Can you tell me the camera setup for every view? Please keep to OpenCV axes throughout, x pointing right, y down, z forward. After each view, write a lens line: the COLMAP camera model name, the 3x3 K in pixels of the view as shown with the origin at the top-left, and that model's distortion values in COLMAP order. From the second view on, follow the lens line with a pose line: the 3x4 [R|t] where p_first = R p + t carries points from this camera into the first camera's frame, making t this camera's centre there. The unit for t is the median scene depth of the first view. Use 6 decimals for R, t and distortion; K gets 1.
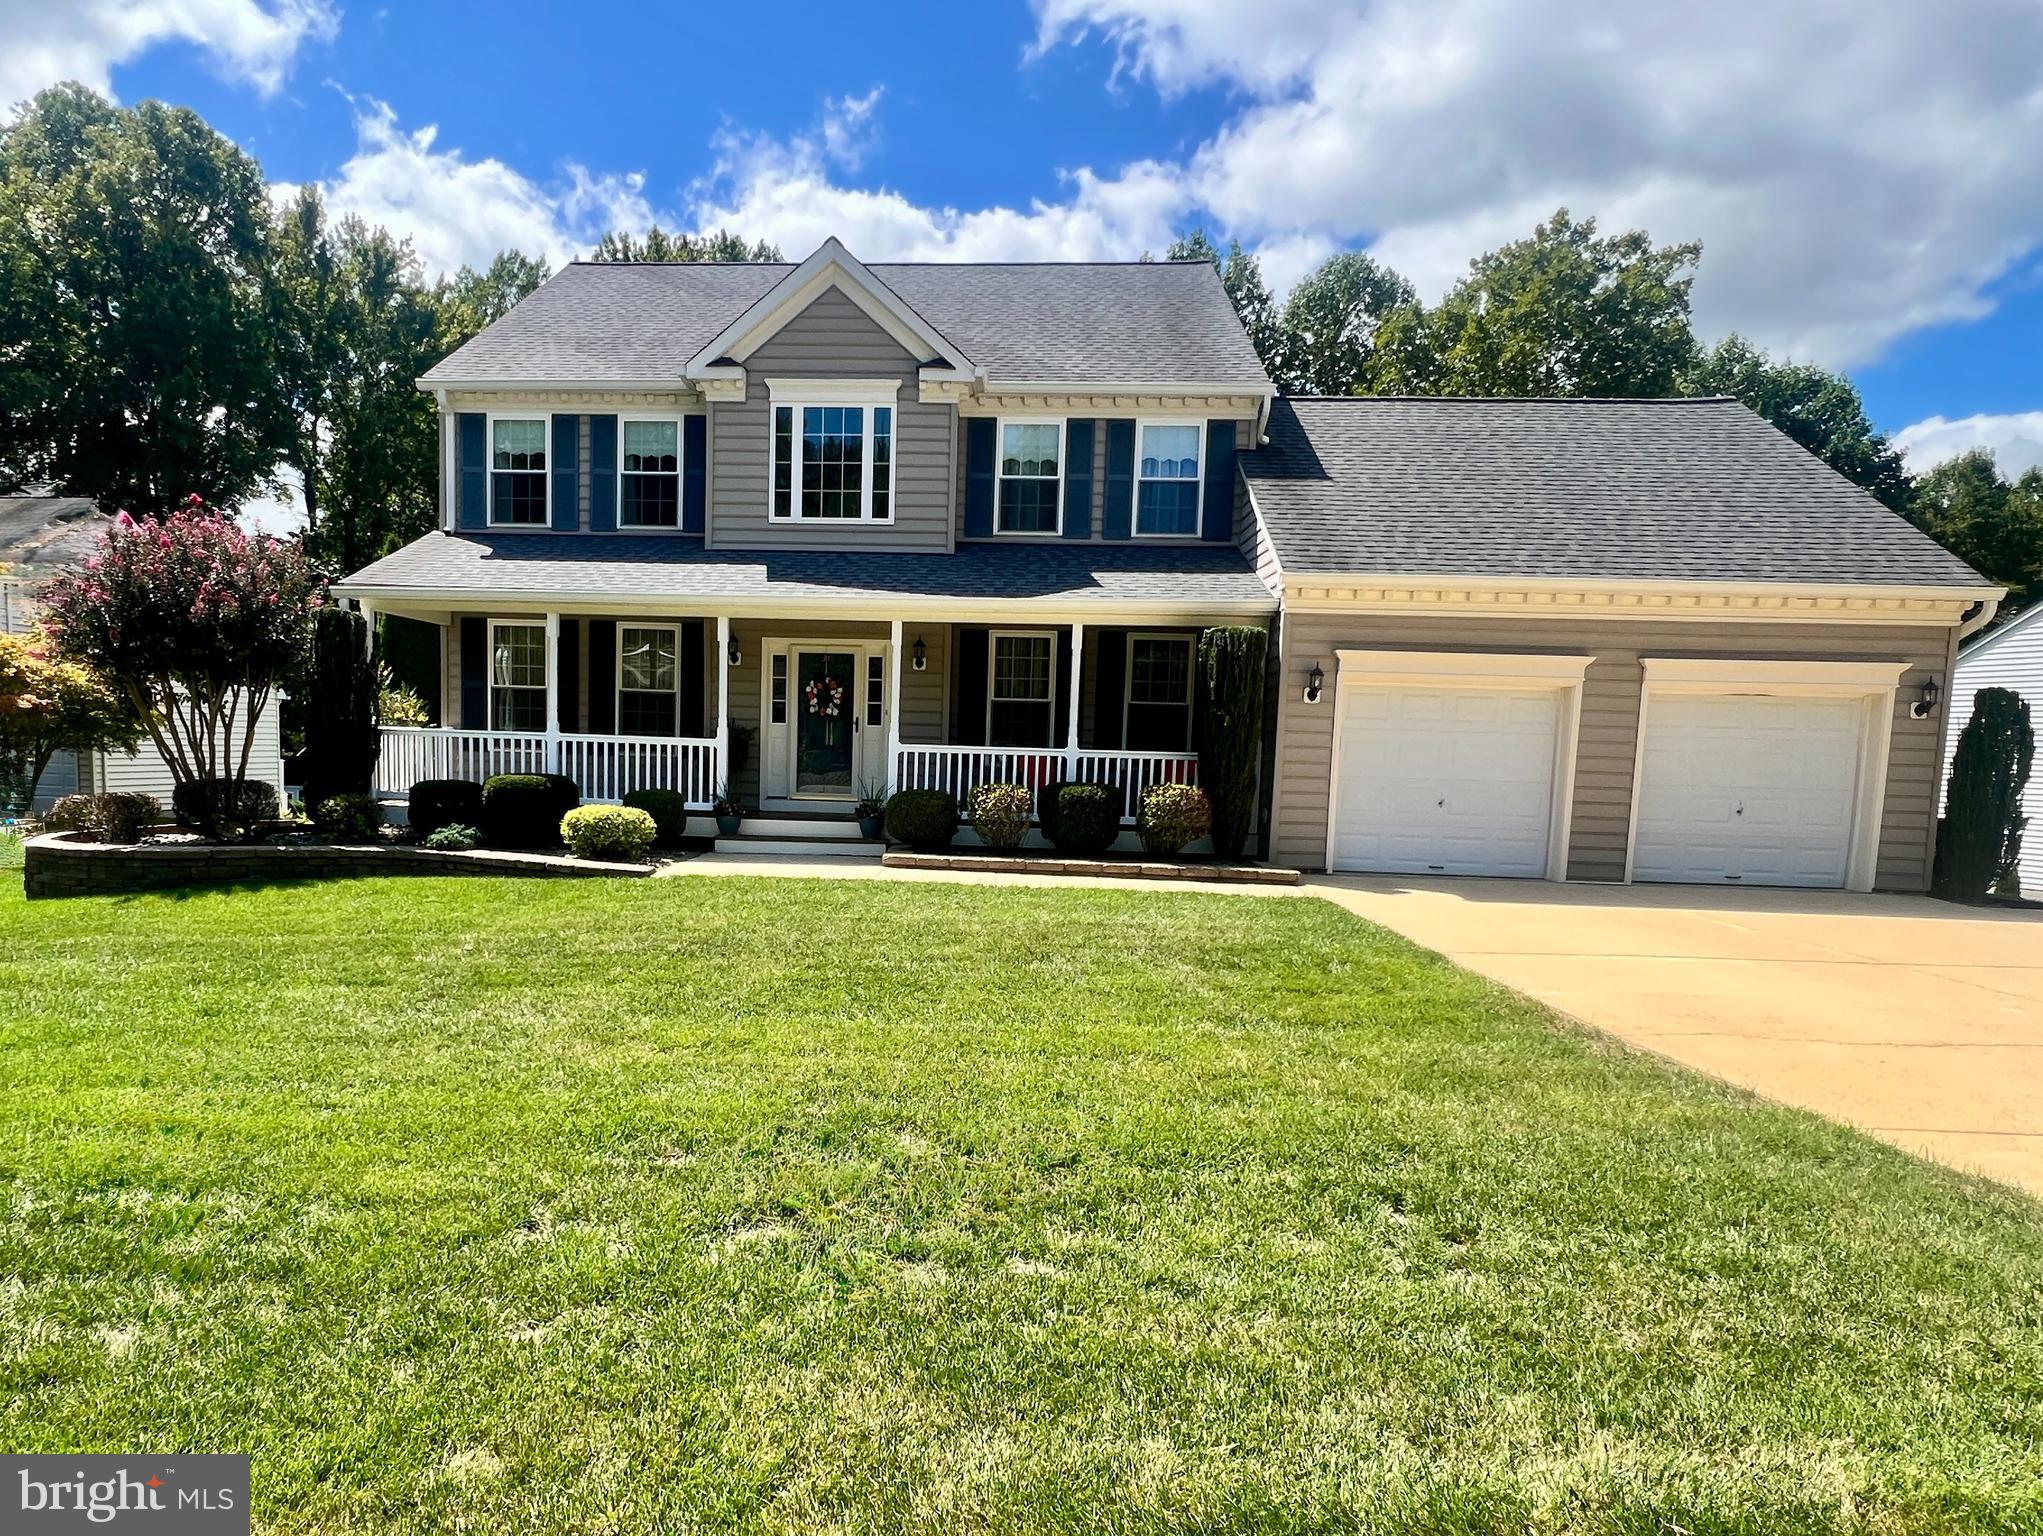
lens RADIAL K [[1068.9, 0, 961.8], [0, 1068.9, 843.7], [0, 0, 1]] dist [-0.001634, -0.000399]
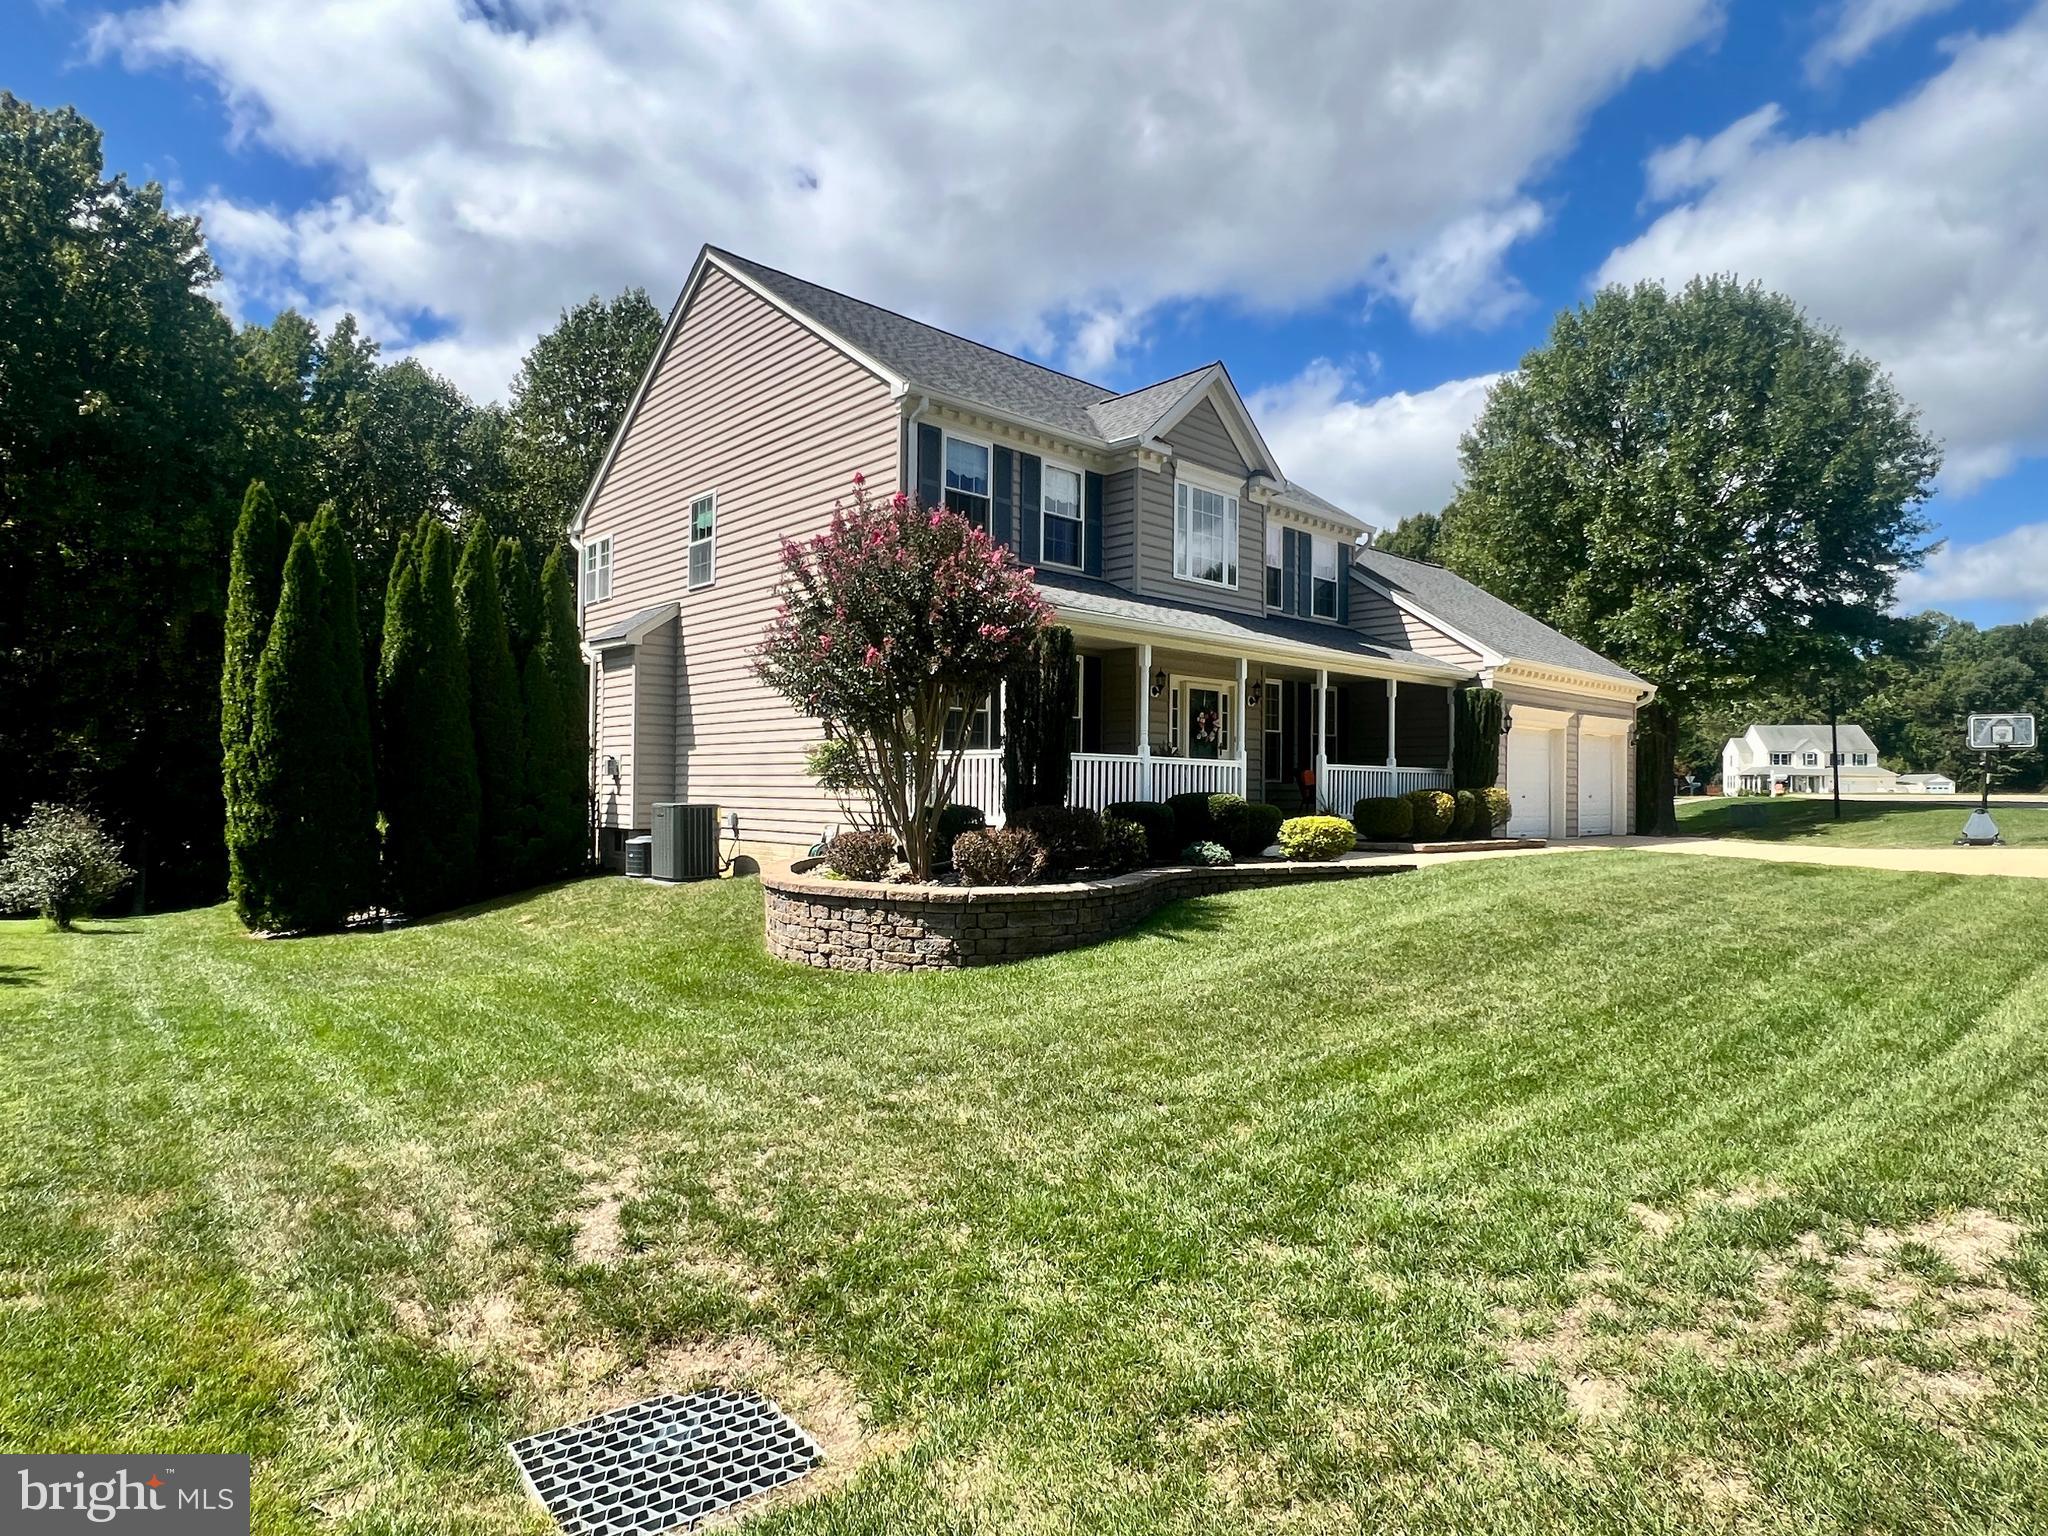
lens RADIAL K [[1120.9, 0, 1024.0], [0, 1120.9, 768.0], [0, 0, 1]] dist [0.002216, 0.000264]
pose [[0.698997, -0.013988, 0.714988, -1.205857], [0.068176, 0.996558, -0.047154, -0.045411], [-0.711867, 0.081706, 0.697545, 0.277691]]
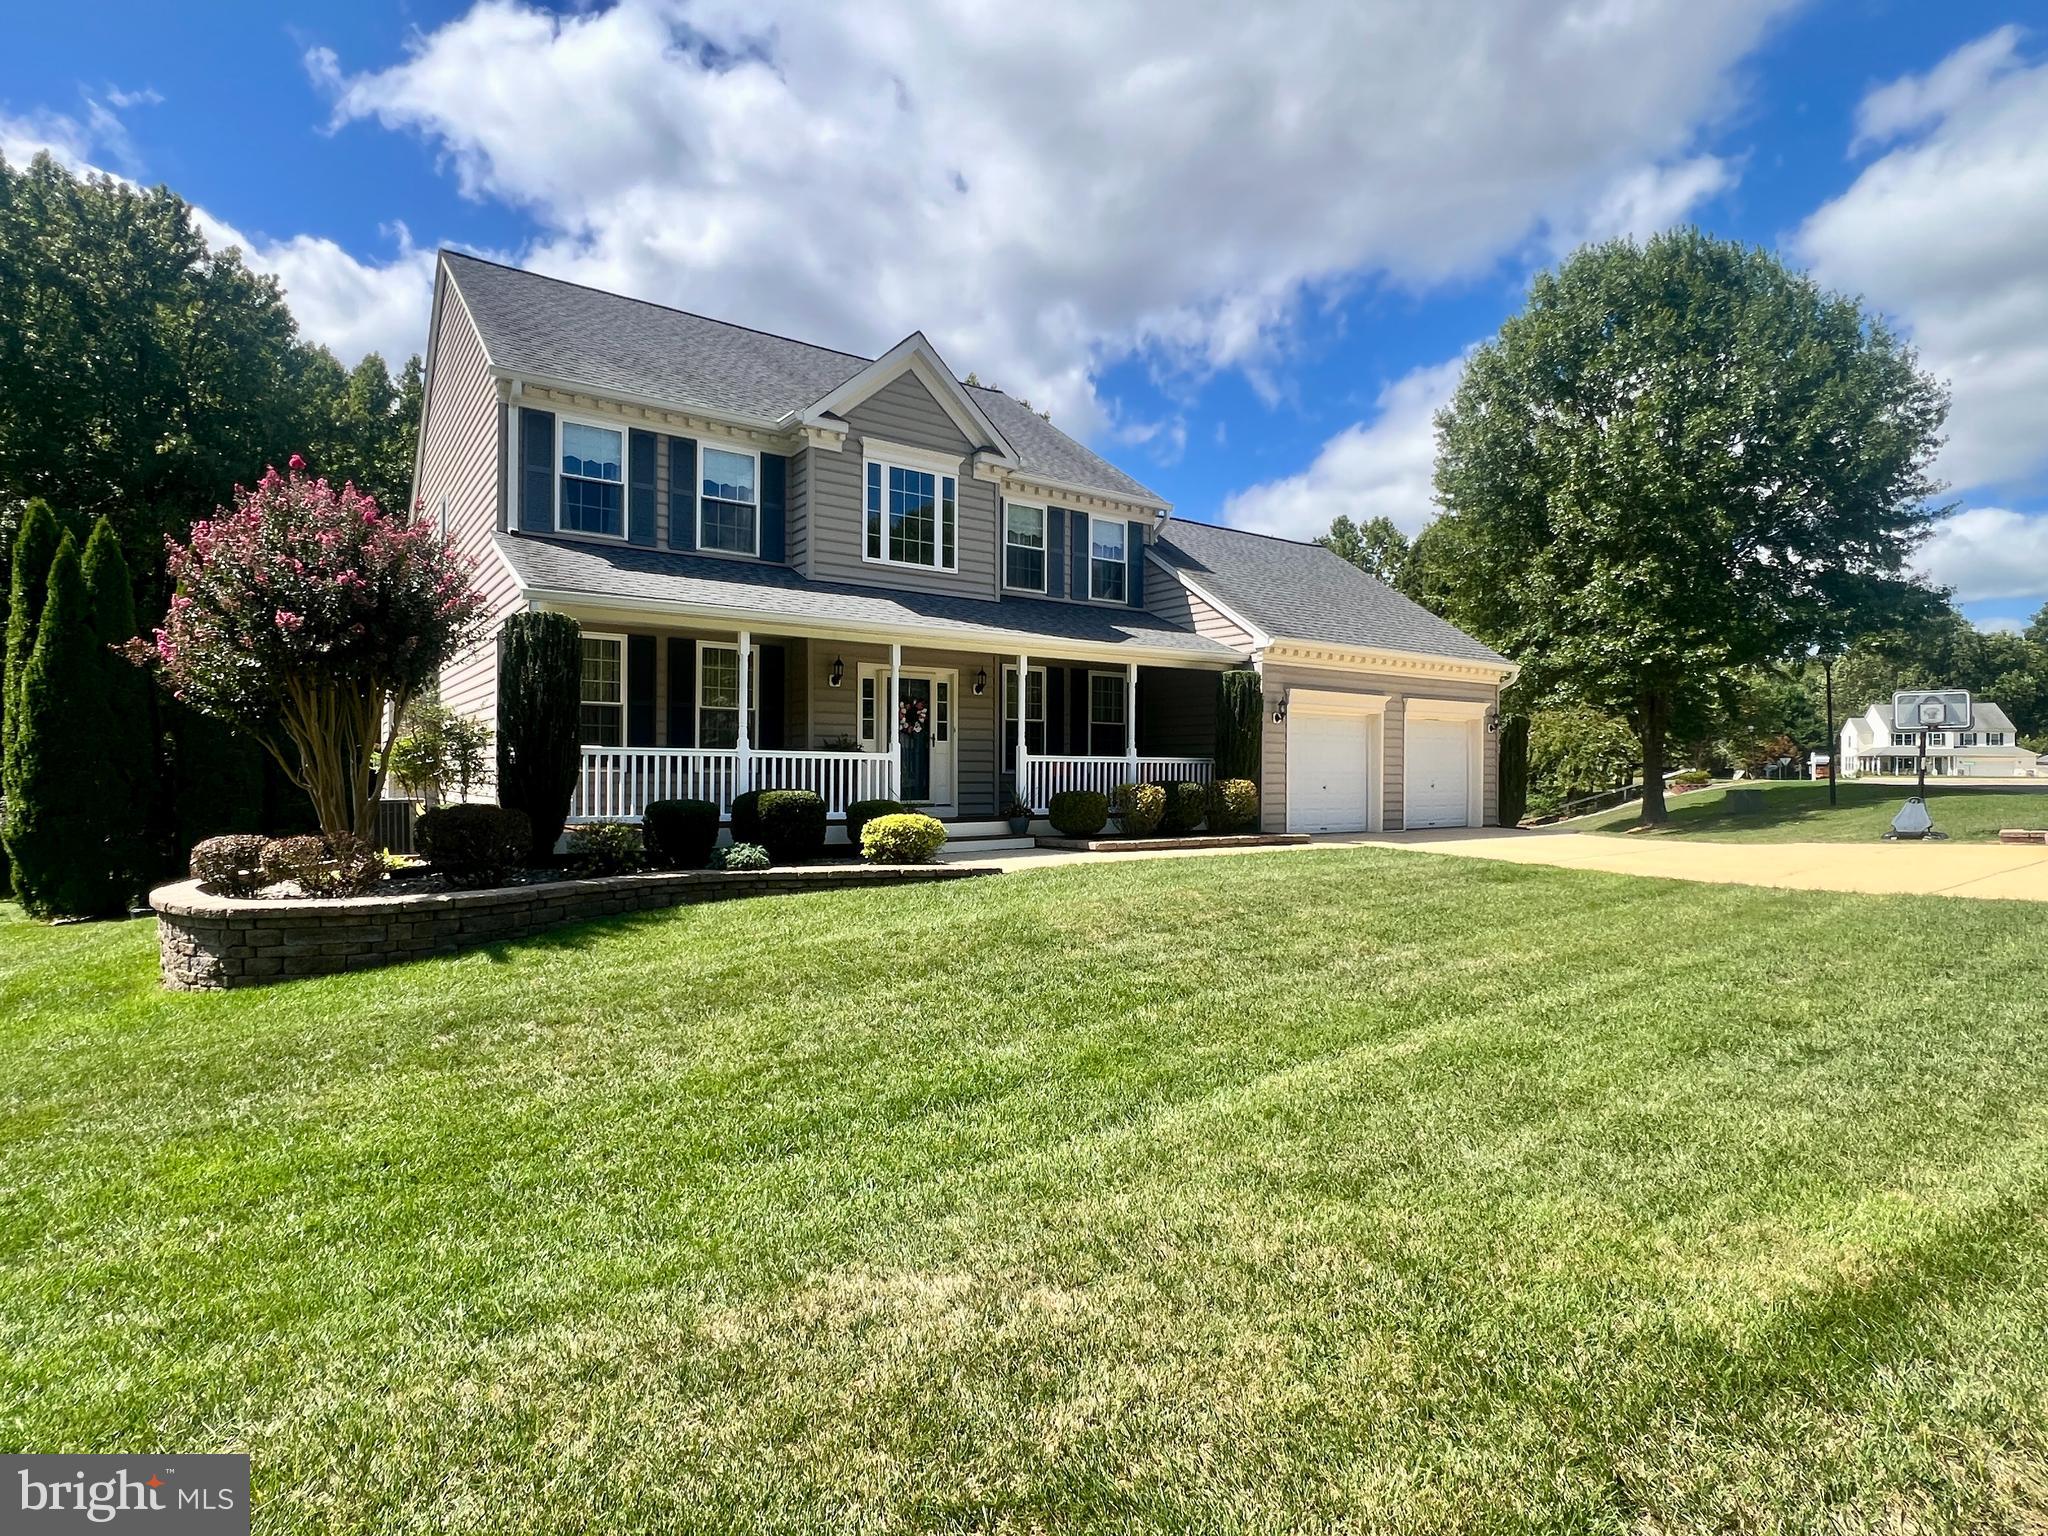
lens RADIAL K [[1041.2, 0, 1024.0], [0, 1041.2, 768.0], [0, 0, 1]] dist [0.003643, -0.000478]
pose [[0.787444, -0.027729, 0.615762, -0.742708], [0.068503, 0.996736, -0.042718, -0.025879], [-0.612567, 0.075819, 0.786774, 0.050043]]
